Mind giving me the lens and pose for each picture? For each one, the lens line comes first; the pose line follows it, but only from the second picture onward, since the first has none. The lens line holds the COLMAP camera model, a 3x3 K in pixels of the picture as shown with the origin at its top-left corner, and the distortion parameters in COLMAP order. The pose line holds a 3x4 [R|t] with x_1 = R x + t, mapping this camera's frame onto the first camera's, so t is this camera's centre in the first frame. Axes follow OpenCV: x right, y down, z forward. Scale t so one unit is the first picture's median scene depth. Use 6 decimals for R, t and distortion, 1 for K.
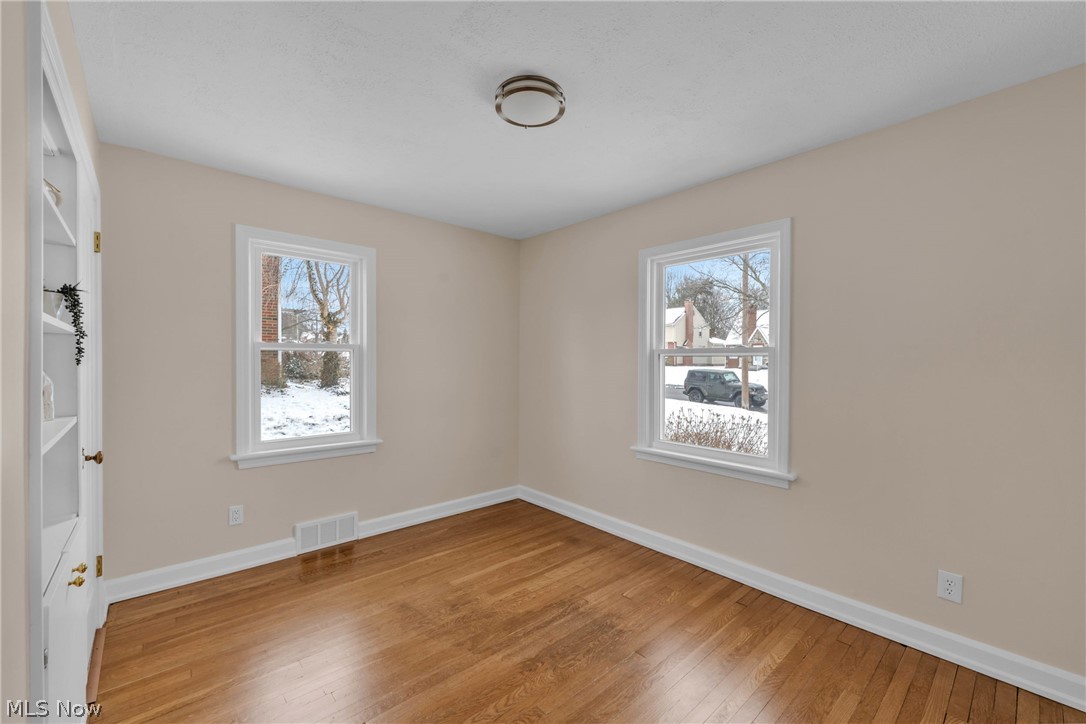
lens RADIAL K [[448.2, 0, 543.0], [0, 448.2, 362.0], [0, 0, 1]] dist [0.000990, 0.000076]
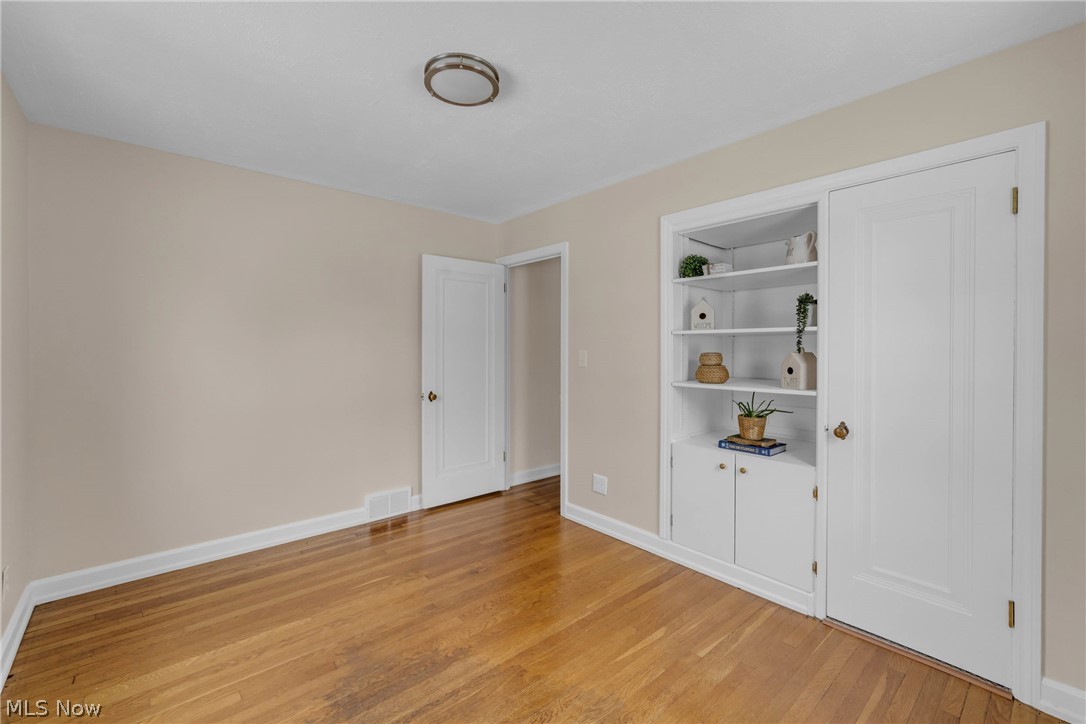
lens RADIAL K [[448.2, 0, 543.0], [0, 448.2, 362.0], [0, 0, 1]] dist [0.000990, 0.000076]
pose [[-0.999905, -0.007902, 0.011271, -0.205980], [-0.007534, 0.999450, 0.032296, 0.008754], [-0.011520, 0.032208, -0.999415, 1.870495]]
